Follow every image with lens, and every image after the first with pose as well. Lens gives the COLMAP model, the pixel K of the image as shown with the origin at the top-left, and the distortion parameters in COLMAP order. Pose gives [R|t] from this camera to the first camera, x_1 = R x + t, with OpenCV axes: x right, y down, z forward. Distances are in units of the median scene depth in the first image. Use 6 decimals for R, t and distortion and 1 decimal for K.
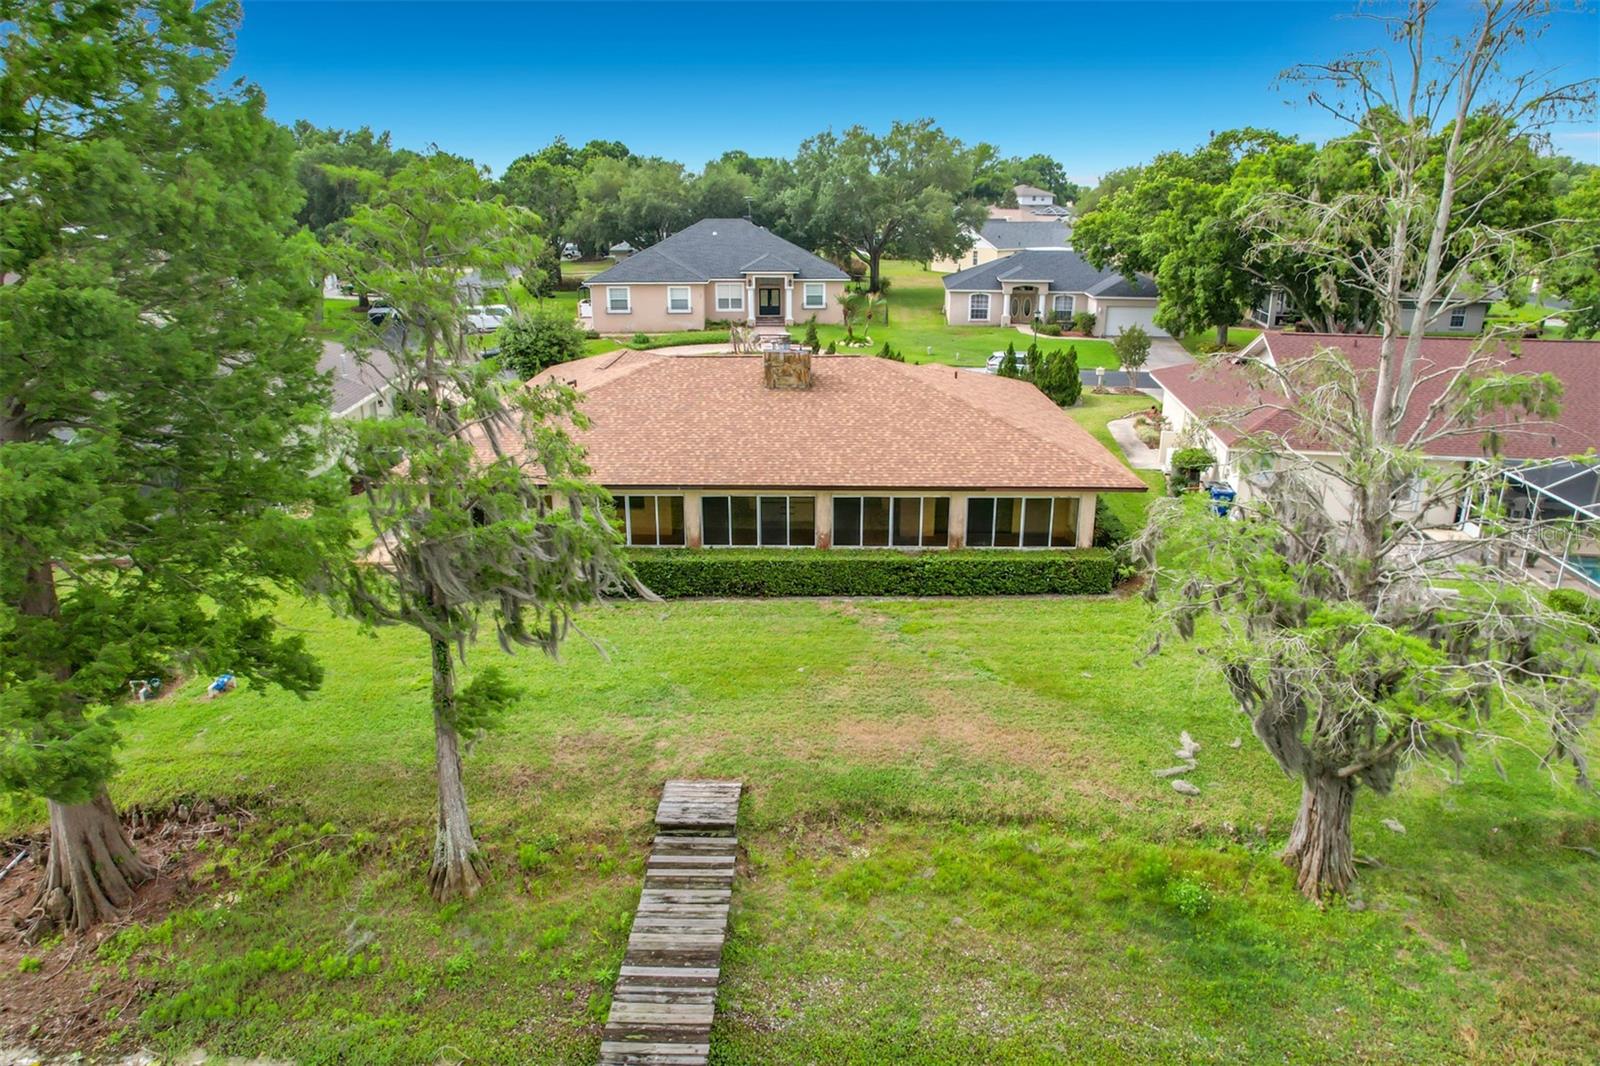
lens RADIAL K [[1033.0, 0, 844.0], [0, 1033.0, 529.5], [0, 0, 1]] dist [-0.067759, 0.050643]
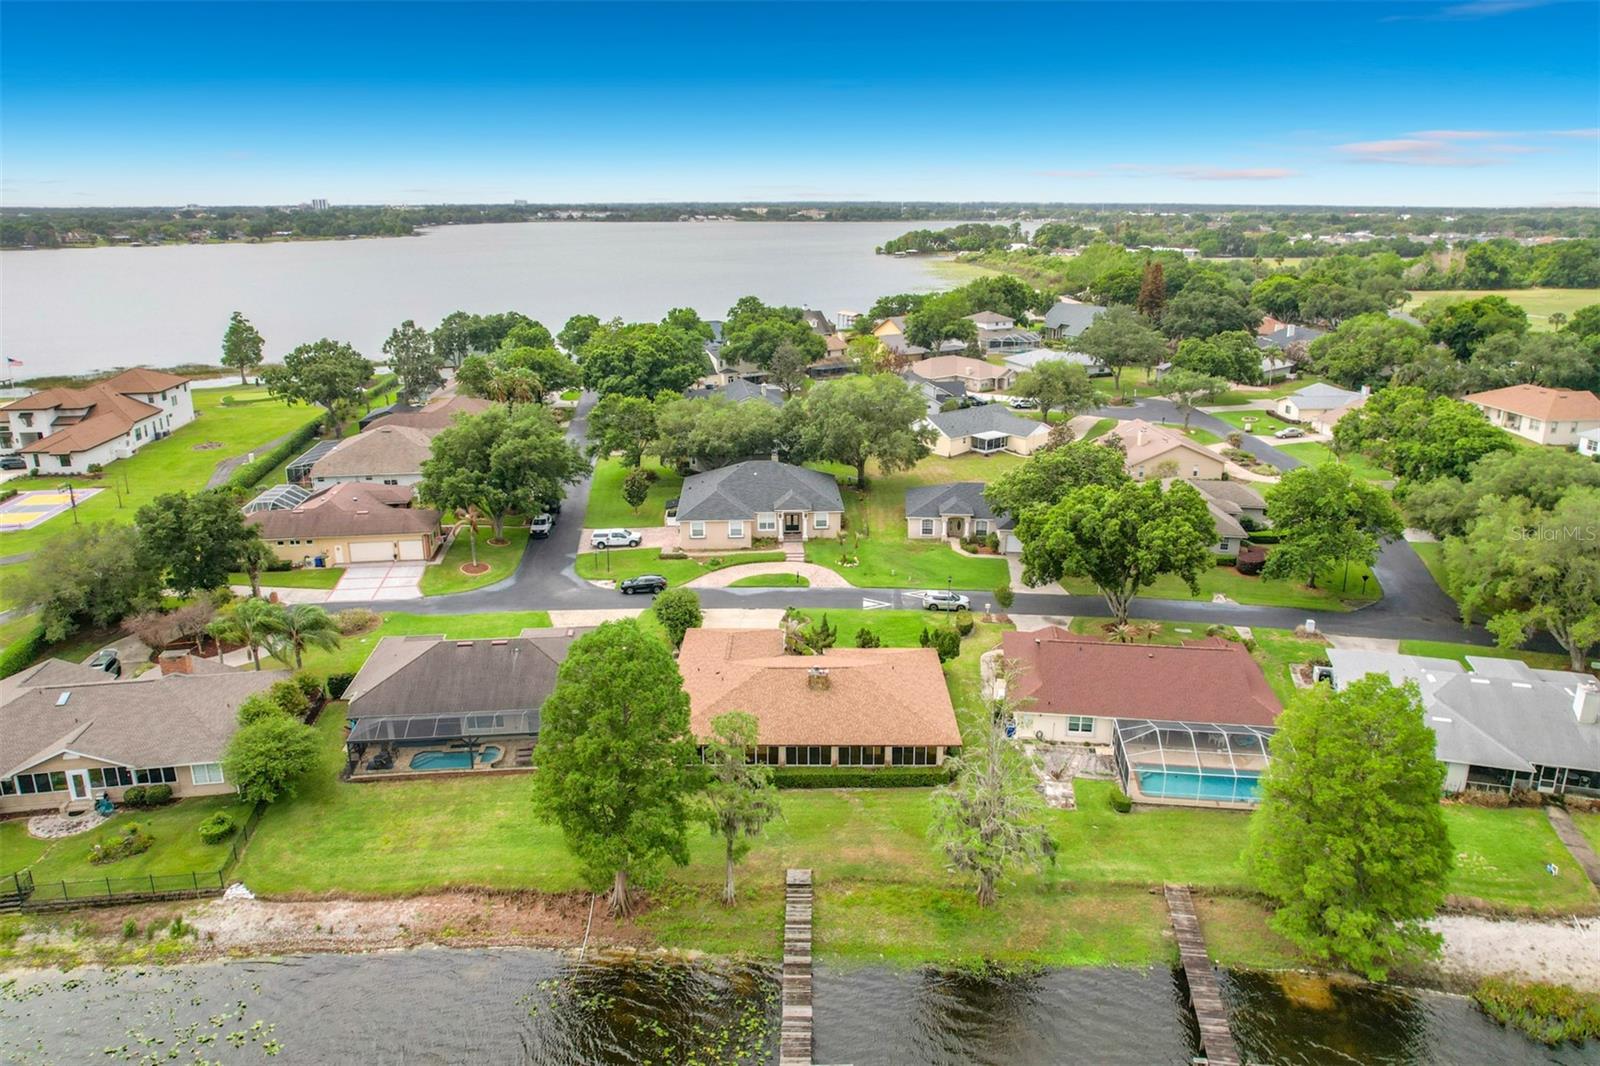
lens RADIAL K [[1033.0, 0, 844.0], [0, 1033.0, 529.5], [0, 0, 1]] dist [-0.067759, 0.050643]
pose [[0.999979, -0.002255, 0.006149, -0.016431], [0.002309, 0.999959, -0.008770, -0.793225], [-0.006129, 0.008784, 0.999943, -2.220099]]
